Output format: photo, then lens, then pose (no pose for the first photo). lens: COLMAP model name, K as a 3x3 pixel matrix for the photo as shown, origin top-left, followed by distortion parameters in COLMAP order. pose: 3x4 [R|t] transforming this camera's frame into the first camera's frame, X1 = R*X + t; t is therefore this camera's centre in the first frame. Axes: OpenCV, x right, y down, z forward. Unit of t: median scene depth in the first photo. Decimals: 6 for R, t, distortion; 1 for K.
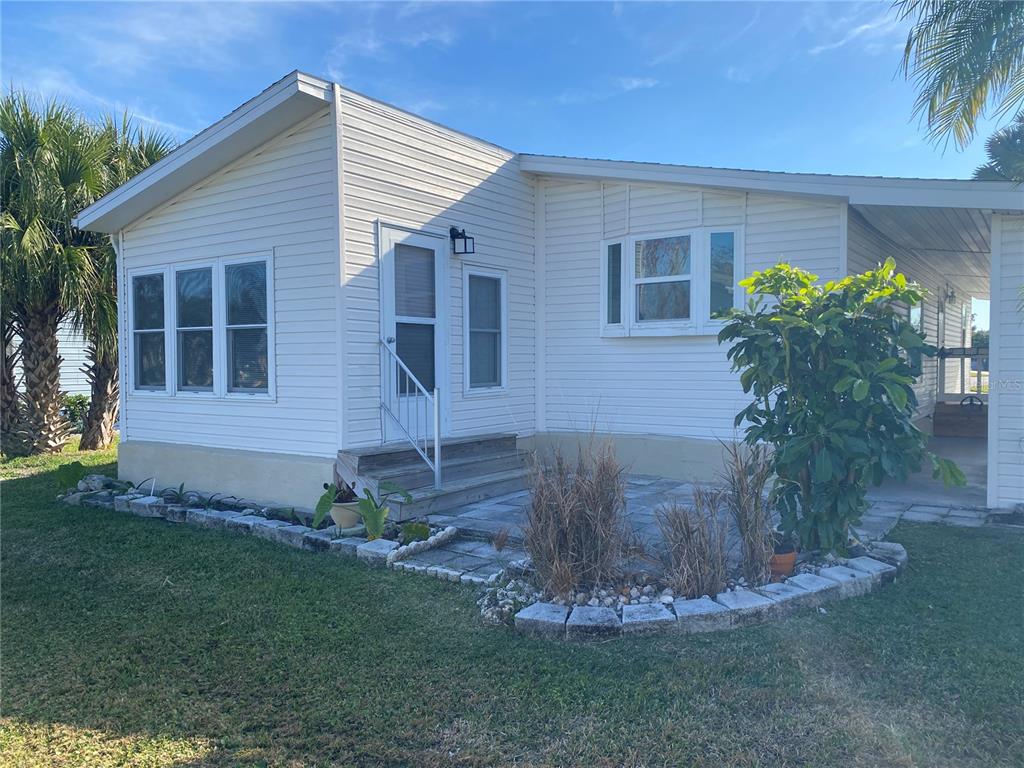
lens RADIAL K [[793.6, 0, 512.0], [0, 793.6, 384.0], [0, 0, 1]] dist [0.003440, 0.000437]
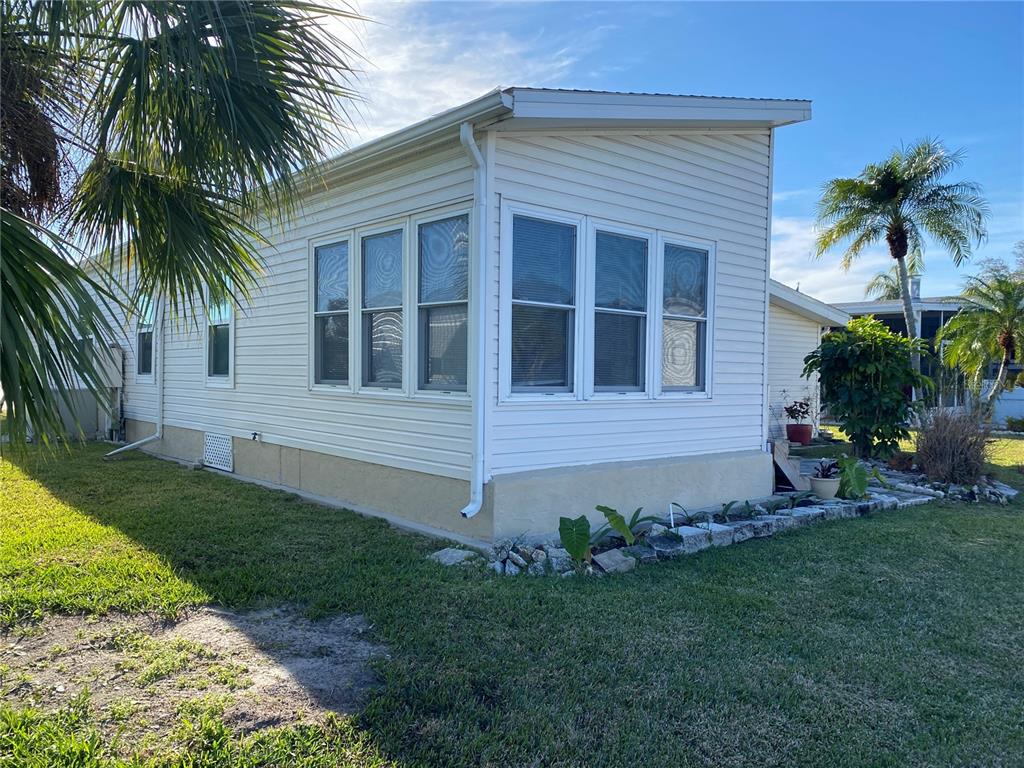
lens RADIAL K [[793.6, 0, 512.0], [0, 793.6, 384.0], [0, 0, 1]] dist [0.003440, 0.000437]
pose [[0.258708, -0.004937, 0.965943, -1.177932], [0.004234, 0.999983, 0.003977, -0.001578], [-0.965946, 0.003061, 0.258725, 0.902950]]
